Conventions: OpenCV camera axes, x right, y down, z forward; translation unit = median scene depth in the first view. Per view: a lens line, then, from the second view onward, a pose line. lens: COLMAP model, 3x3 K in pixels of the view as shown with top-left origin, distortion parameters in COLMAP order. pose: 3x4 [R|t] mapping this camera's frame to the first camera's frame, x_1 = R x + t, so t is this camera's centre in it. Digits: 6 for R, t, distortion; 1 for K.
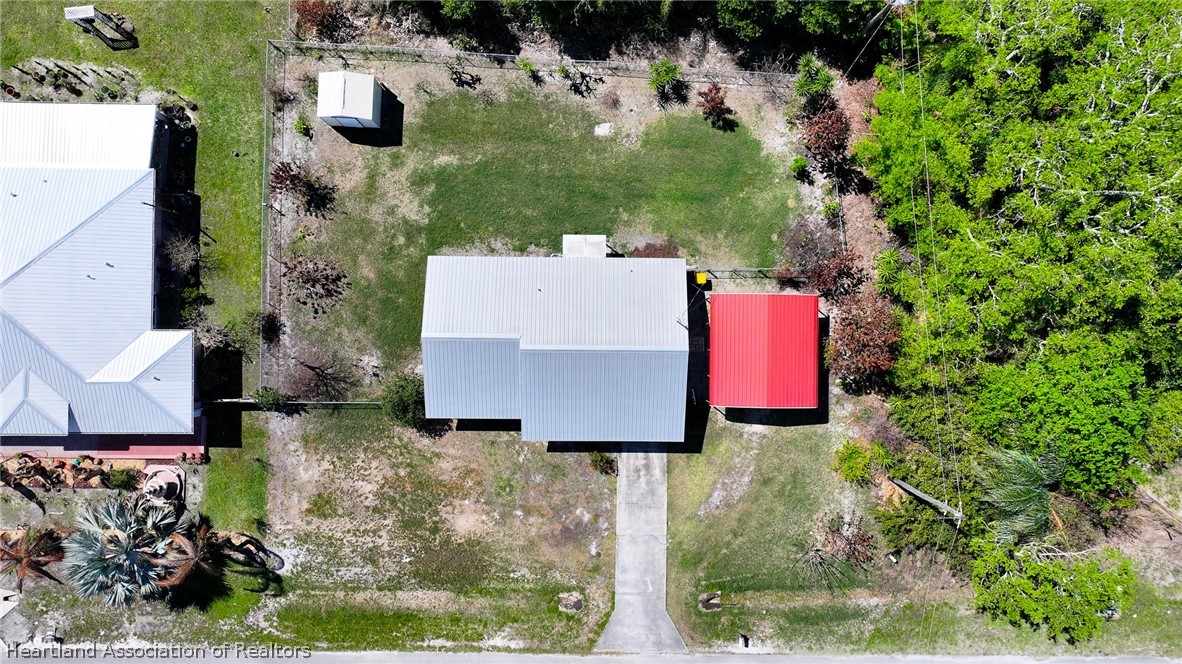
lens RADIAL K [[830.2, 0, 591.5], [0, 830.2, 326.5], [0, 0, 1]] dist [0.002203, 0.010025]
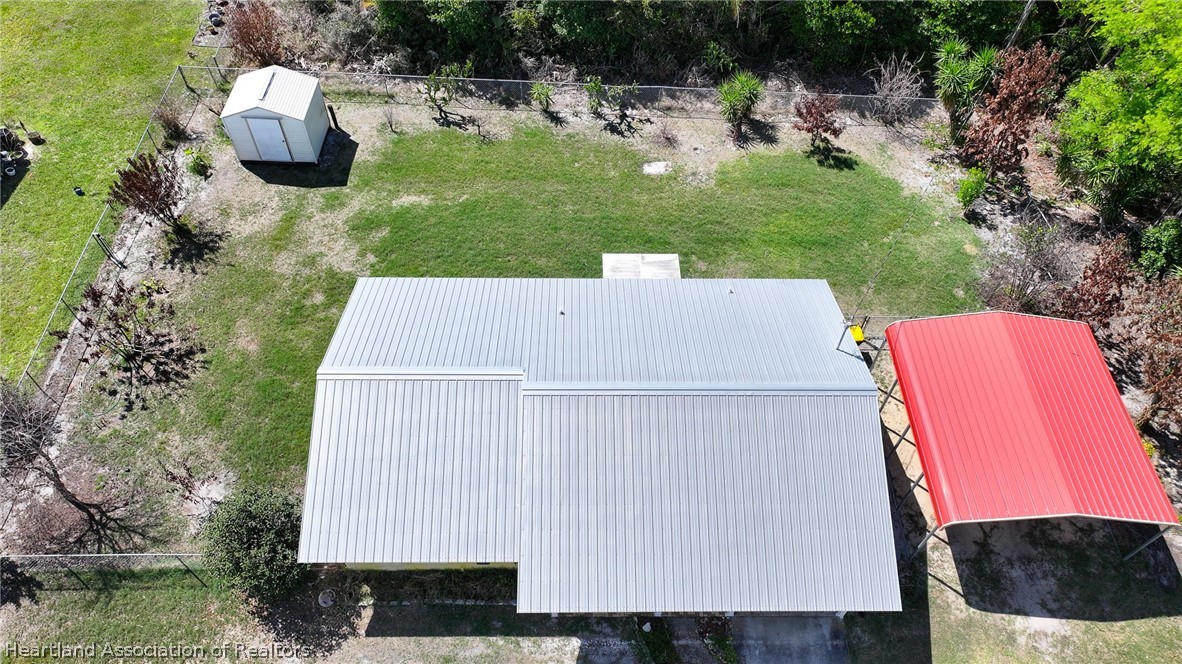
lens RADIAL K [[830.2, 0, 591.5], [0, 830.2, 326.5], [0, 0, 1]] dist [0.002203, 0.010025]
pose [[0.999814, -0.007784, 0.017670, -0.050069], [0.016771, 0.803576, -0.594966, 0.257068], [-0.009568, 0.595152, 0.803557, 0.545961]]
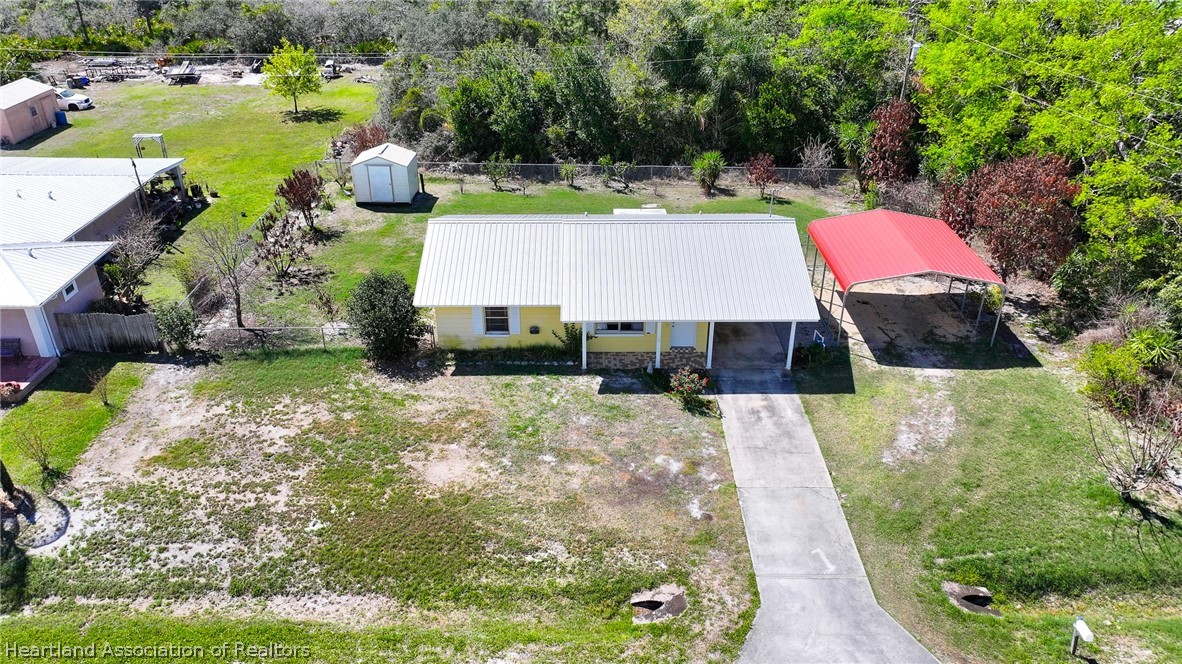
lens RADIAL K [[862.8, 0, 590.7], [0, 862.8, 316.6], [0, 0, 1]] dist [0.001370, 0.002167]
pose [[0.999855, -0.012745, 0.011294, -0.065280], [0.015996, 0.475477, -0.879583, 0.669294], [0.005840, 0.879636, 0.475612, 0.652387]]
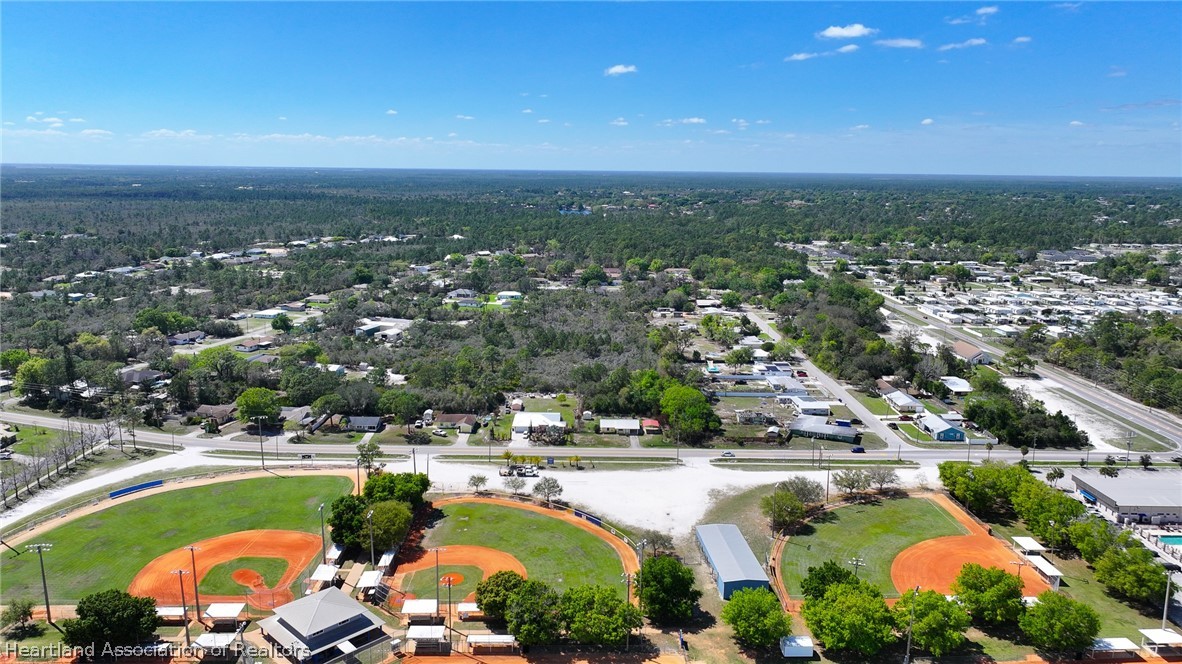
lens RADIAL K [[830.2, 0, 591.5], [0, 830.2, 326.5], [0, 0, 1]] dist [0.002203, 0.010025]
pose [[0.999817, 0.003970, 0.018720, -0.375646], [0.017509, 0.205003, -0.978605, 6.066951], [-0.007723, 0.978753, 0.204896, -1.076777]]
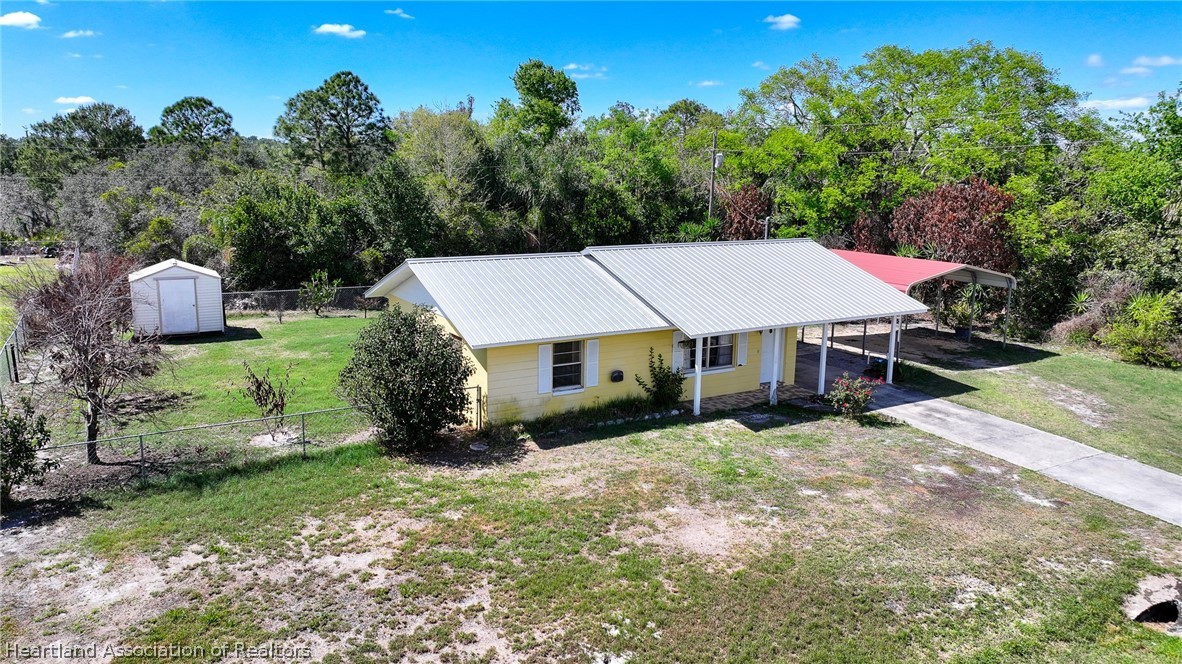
lens RADIAL K [[830.2, 0, 591.5], [0, 830.2, 326.5], [0, 0, 1]] dist [0.002203, 0.010025]
pose [[0.856314, -0.089604, 0.508623, -0.337703], [0.516269, 0.174951, -0.838367, 0.457199], [-0.013863, 0.980491, 0.196073, 0.860753]]
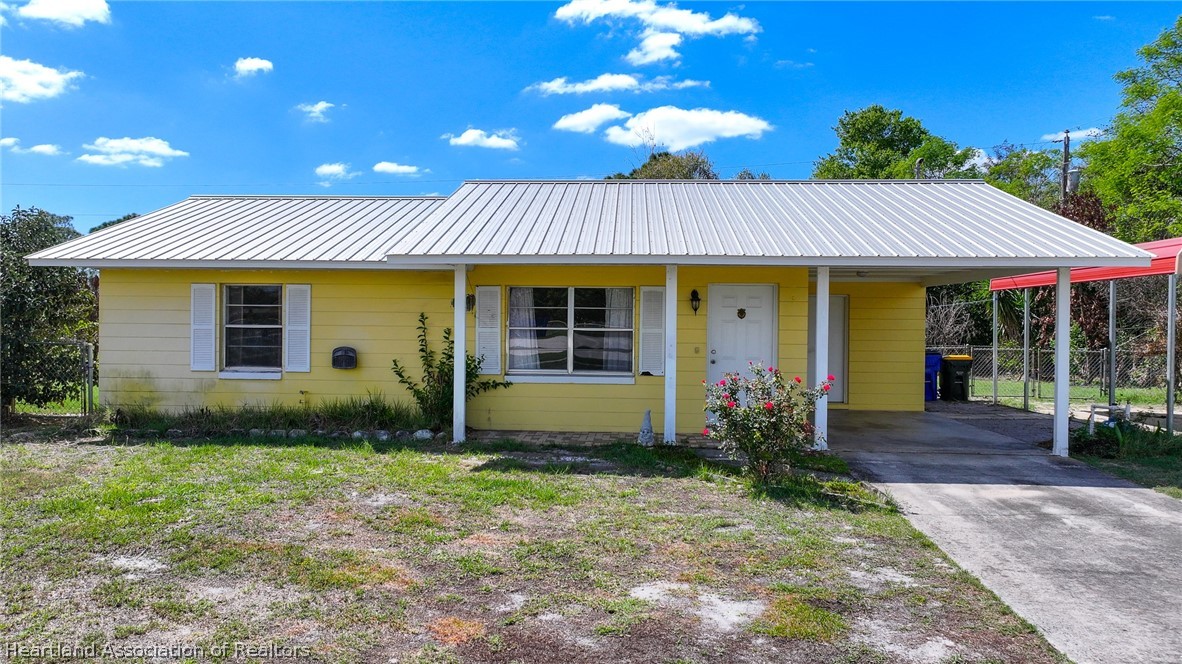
lens RADIAL K [[862.8, 0, 590.7], [0, 862.8, 316.6], [0, 0, 1]] dist [0.001370, 0.002167]
pose [[0.999075, 0.003658, -0.042846, -0.019071], [-0.042849, 0.000820, -0.999081, 0.340673], [-0.003620, 0.999993, 0.000976, 0.962087]]
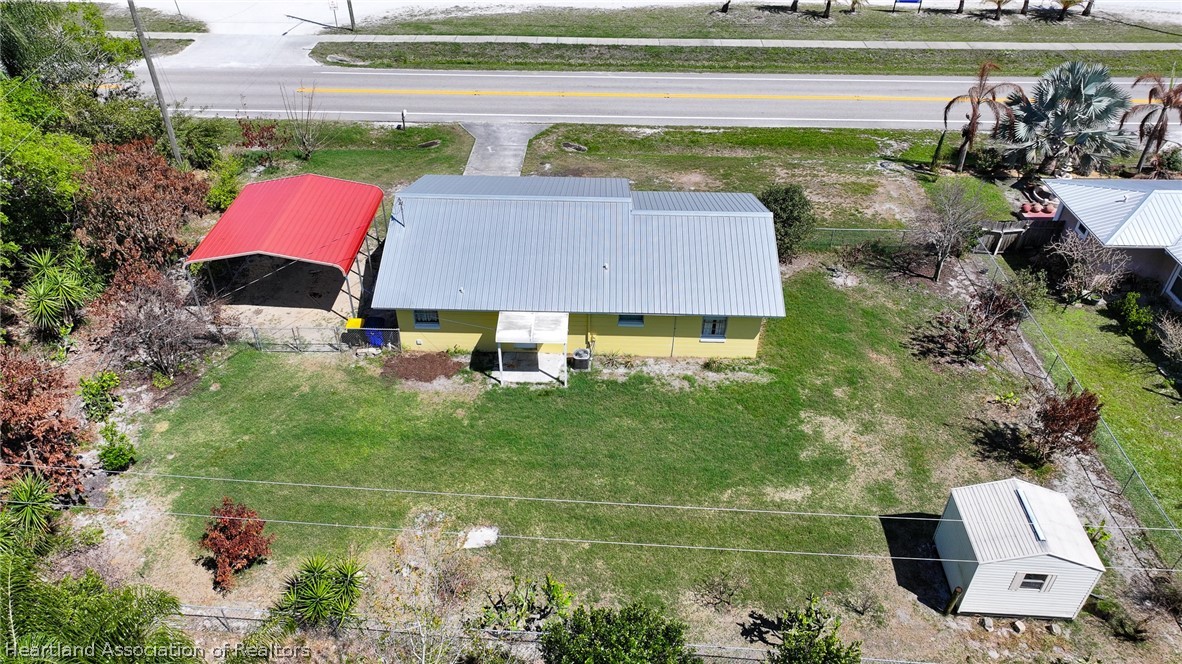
lens RADIAL K [[830.2, 0, 591.5], [0, 830.2, 326.5], [0, 0, 1]] dist [0.002203, 0.010025]
pose [[-0.999803, -0.019768, 0.001987, -0.050884], [0.013259, -0.589416, 0.807721, -0.562363], [-0.014796, 0.807588, 0.589562, 0.609818]]
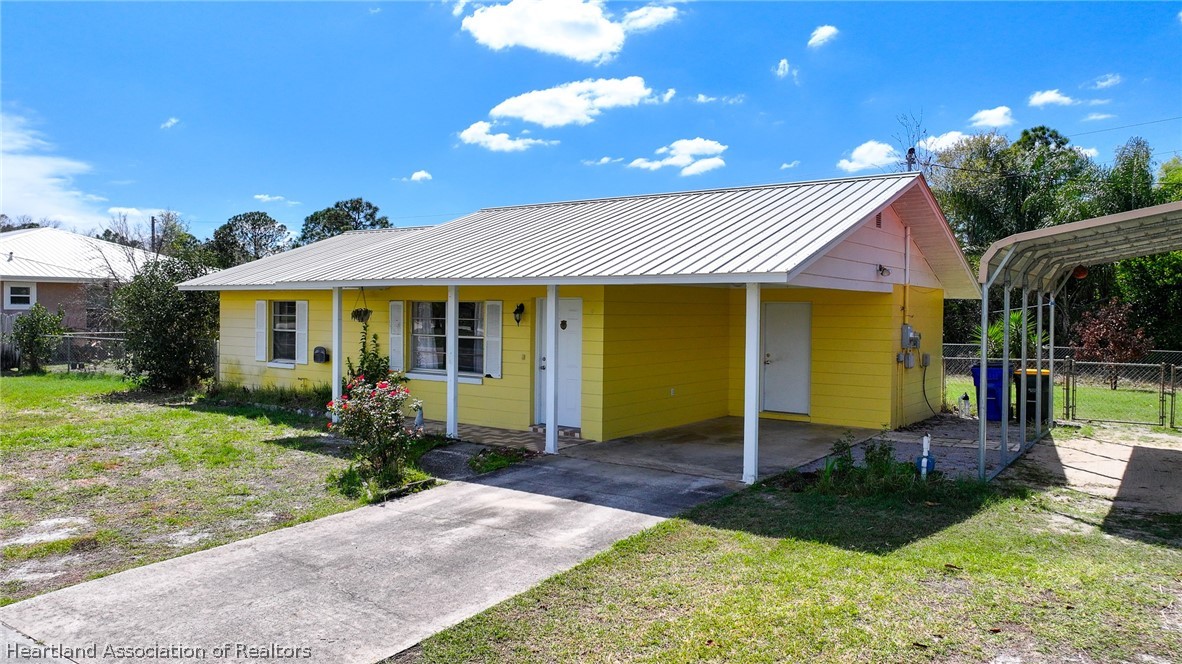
lens RADIAL K [[830.2, 0, 591.5], [0, 830.2, 326.5], [0, 0, 1]] dist [0.002203, 0.010025]
pose [[0.820640, 0.015386, -0.571239, 0.171338], [-0.571445, 0.020336, -0.820388, 0.299781], [-0.001006, 0.999675, 0.025481, 0.955063]]
